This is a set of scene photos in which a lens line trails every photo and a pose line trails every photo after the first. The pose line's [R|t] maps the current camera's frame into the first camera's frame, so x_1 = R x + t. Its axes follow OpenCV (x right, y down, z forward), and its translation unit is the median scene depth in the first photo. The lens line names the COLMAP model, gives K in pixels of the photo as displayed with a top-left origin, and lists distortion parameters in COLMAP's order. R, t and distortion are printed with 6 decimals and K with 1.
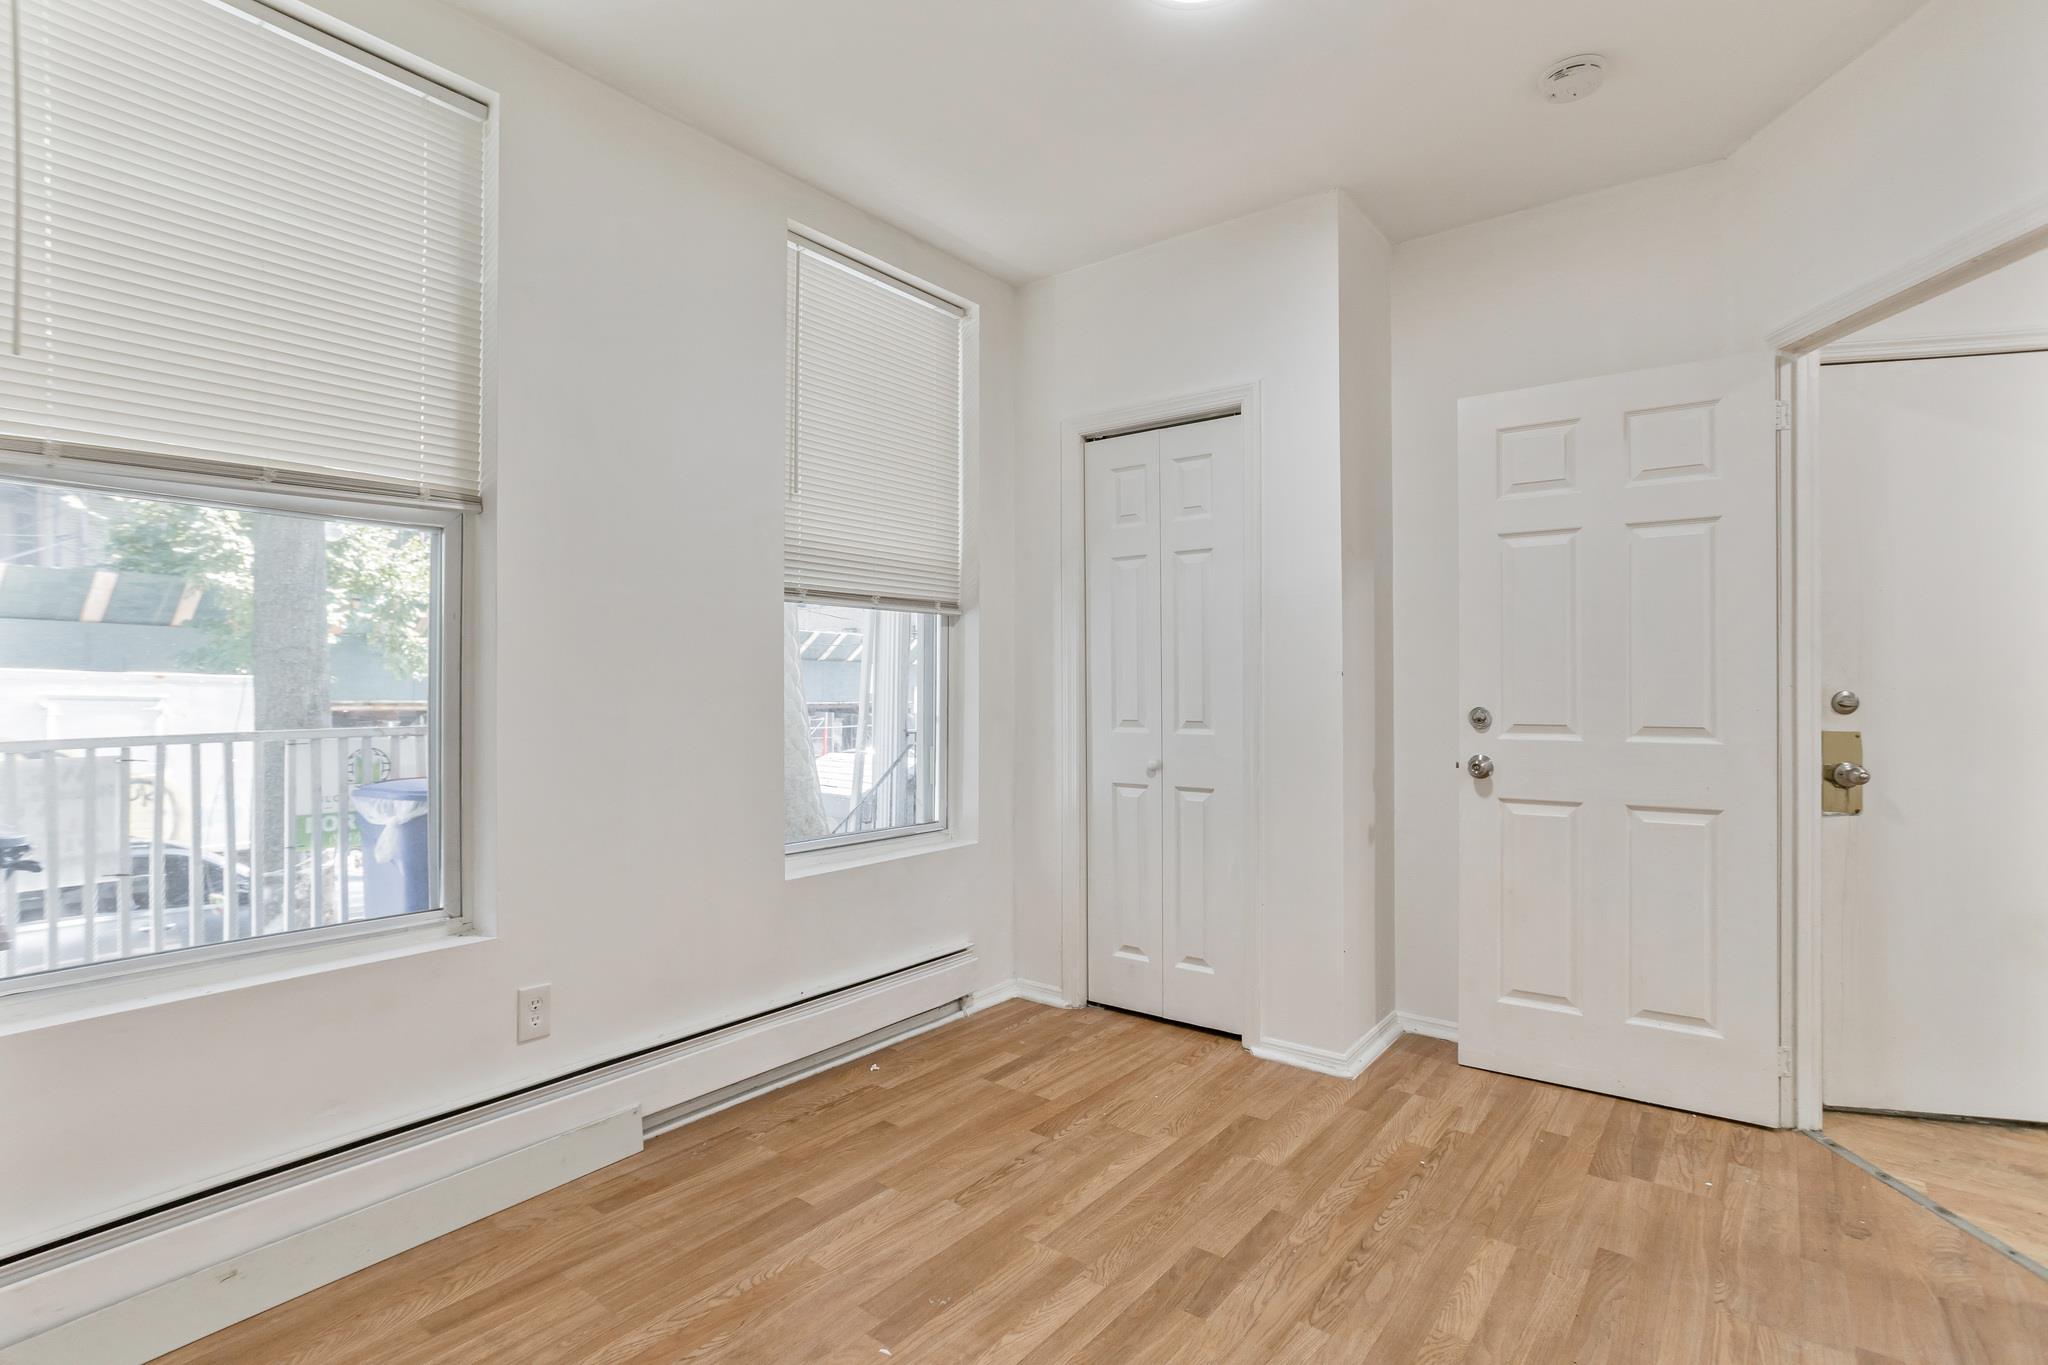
lens RADIAL K [[972.3, 0, 1007.0], [0, 972.3, 689.5], [0, 0, 1]] dist [-0.022052, 0.009332]
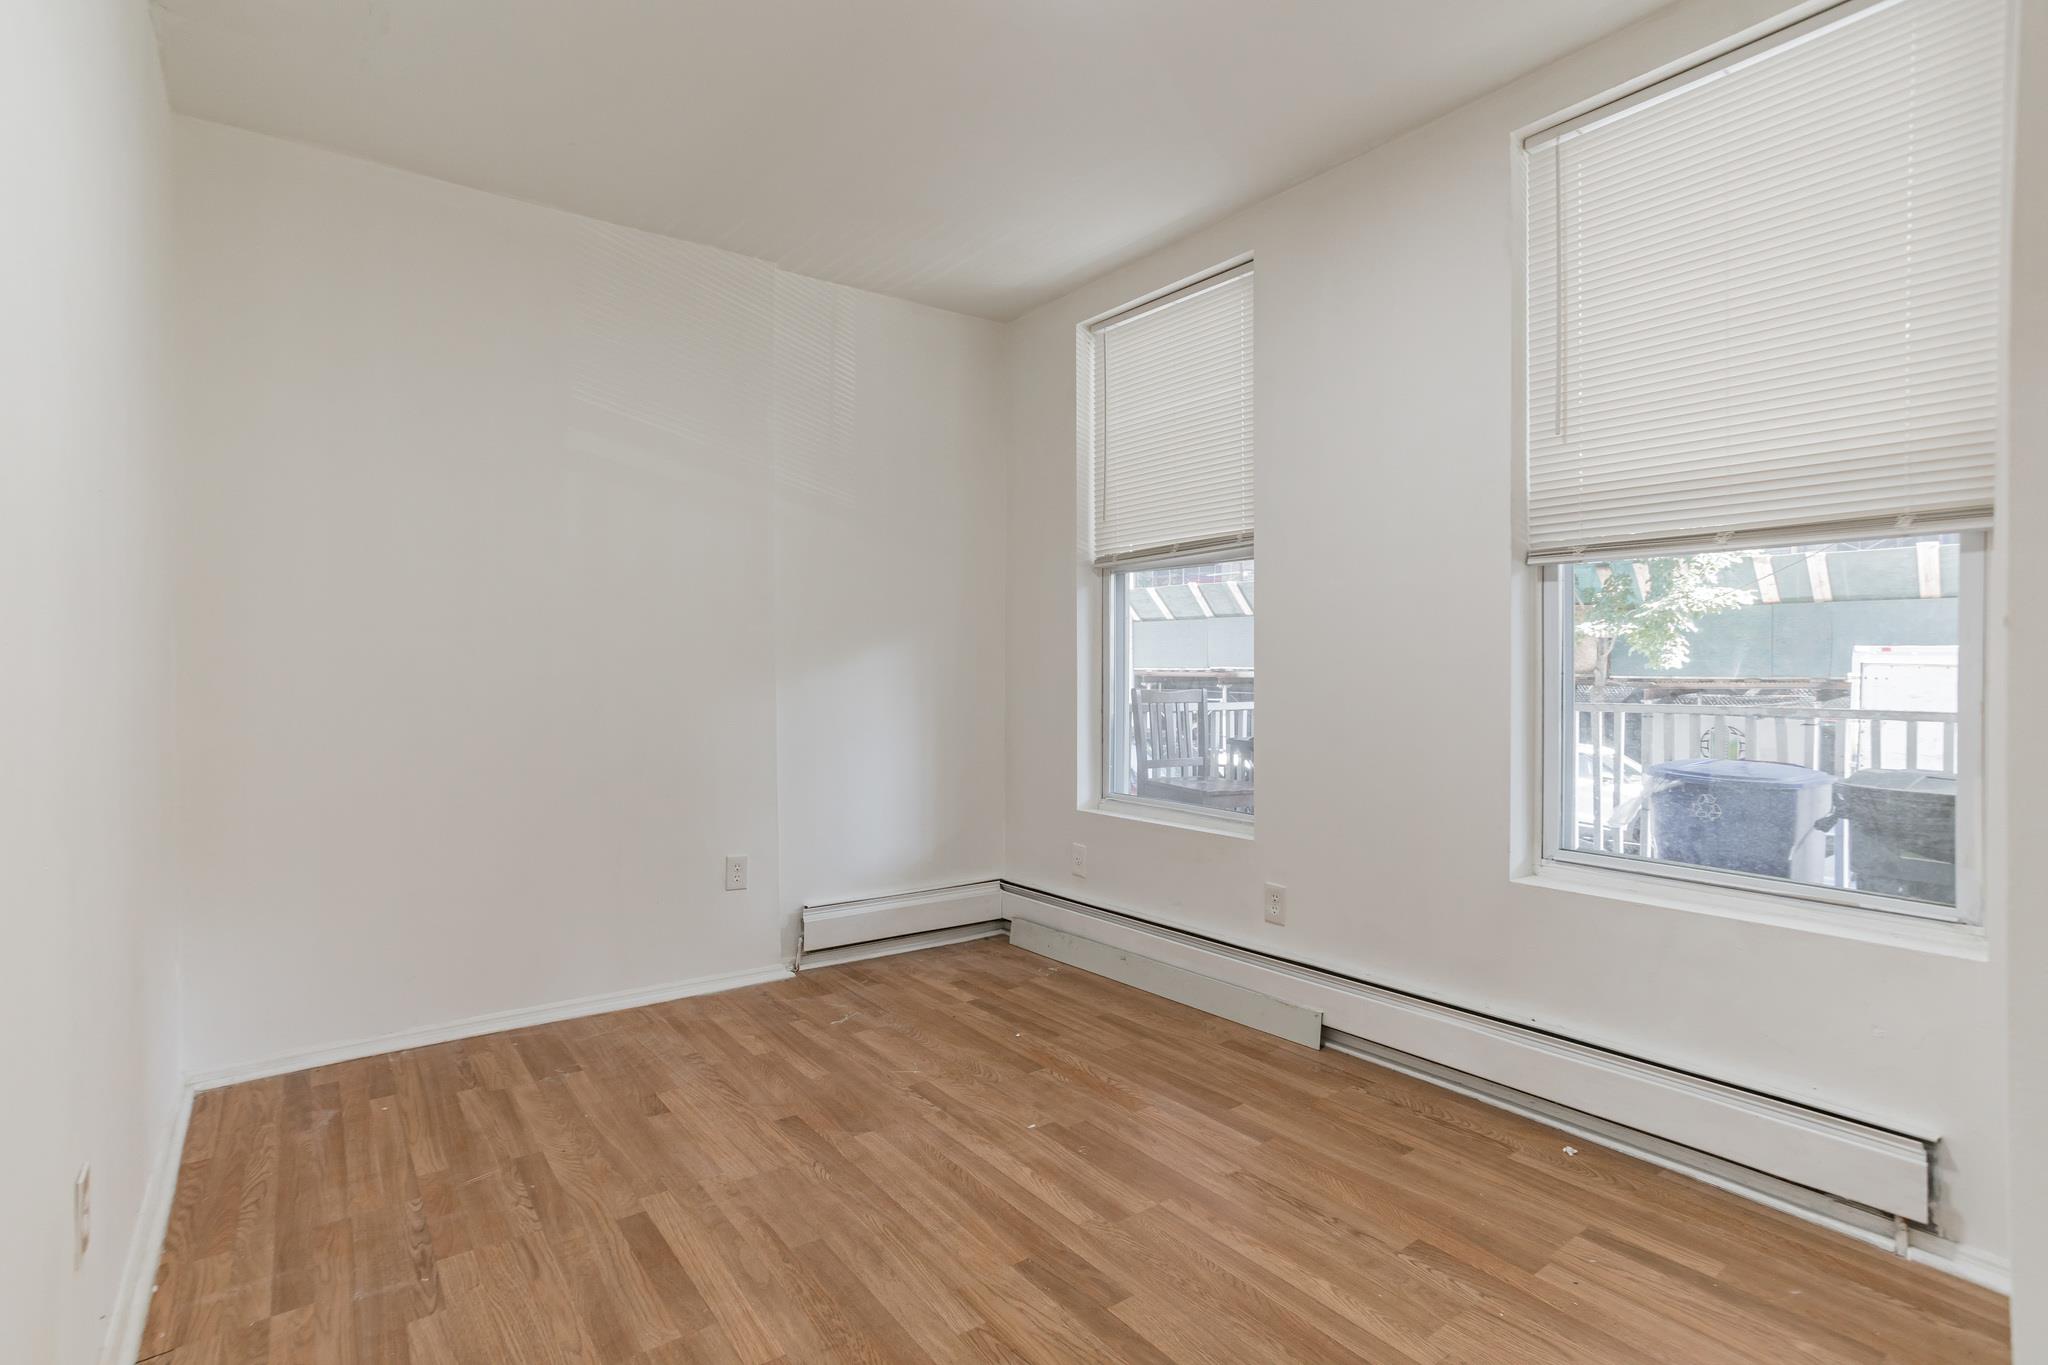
lens RADIAL K [[972.3, 0, 987.0], [0, 972.3, 690.2], [0, 0, 1]] dist [-0.022052, 0.009332]
pose [[-0.260737, 0.023547, -0.965123, 0.922565], [0.003572, 0.999719, 0.023426, -0.004855], [0.965403, 0.002660, -0.260748, 0.940686]]
